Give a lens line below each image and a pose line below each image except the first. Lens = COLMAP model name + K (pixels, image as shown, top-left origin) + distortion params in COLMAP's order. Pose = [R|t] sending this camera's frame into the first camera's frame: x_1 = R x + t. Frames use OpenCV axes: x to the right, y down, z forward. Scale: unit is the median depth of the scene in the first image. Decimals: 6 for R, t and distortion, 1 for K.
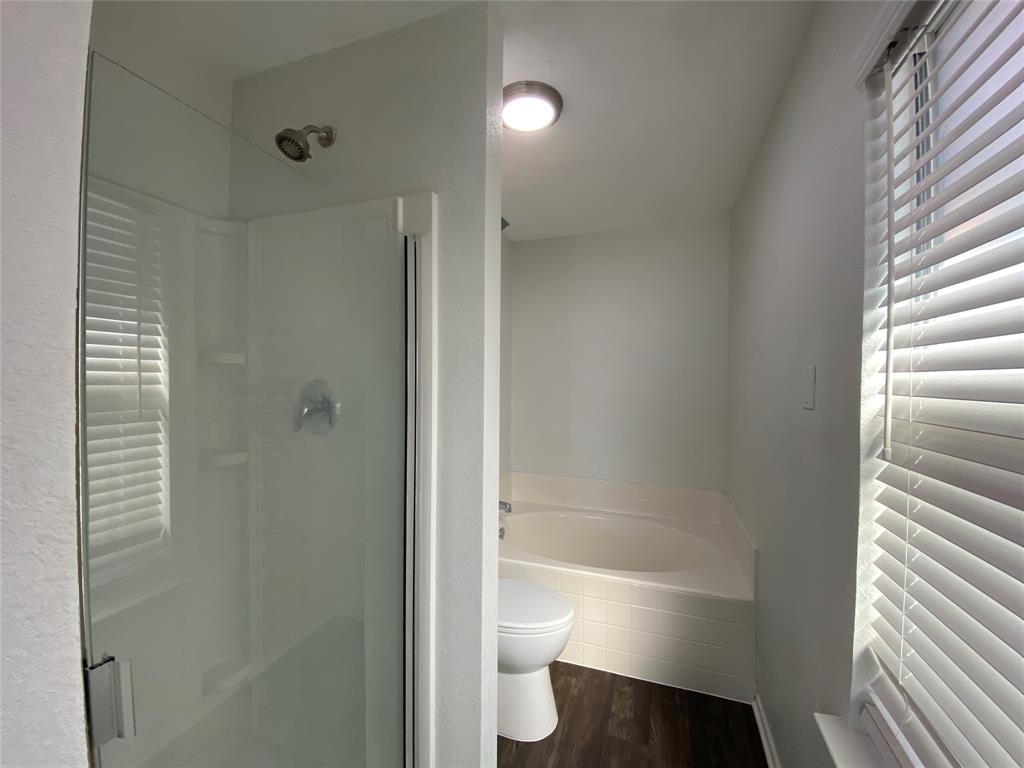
lens RADIAL K [[416.6, 0, 513.8], [0, 416.6, 387.0], [0, 0, 1]] dist [0.004119, -0.009580]
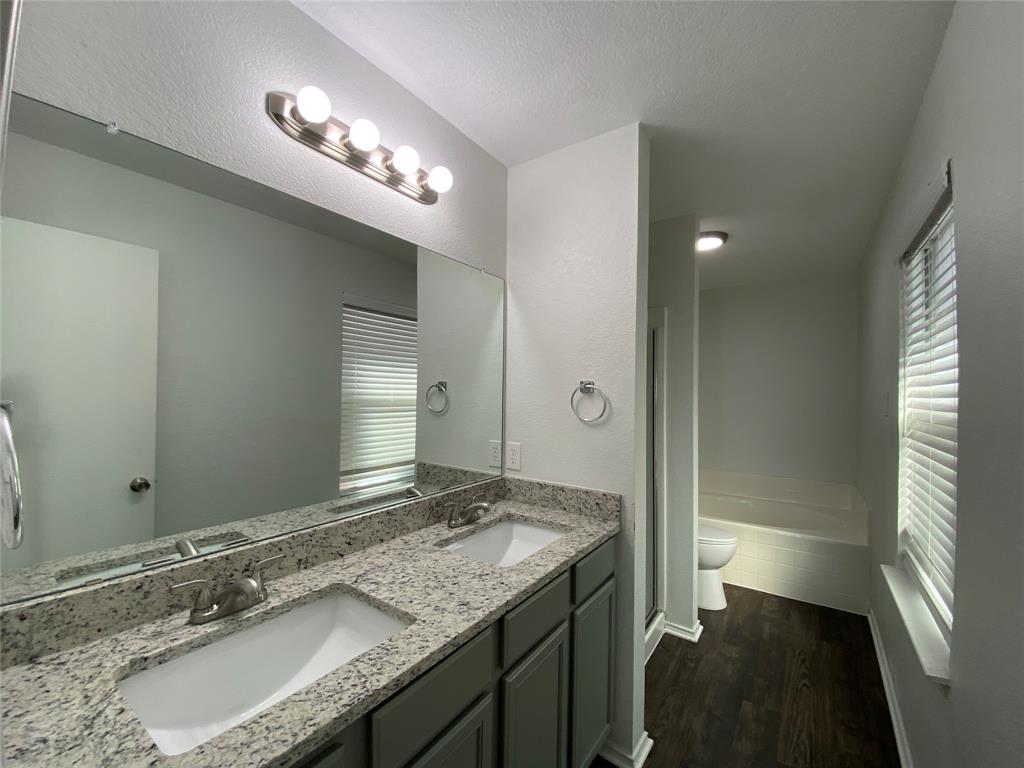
lens RADIAL K [[416.6, 0, 517.0], [0, 416.6, 388.6], [0, 0, 1]] dist [0.004119, -0.009580]
pose [[0.964727, -0.002750, -0.263239, -0.484193], [-0.004464, 0.999631, -0.026803, -0.013174], [0.263215, 0.027032, 0.964358, -1.551103]]
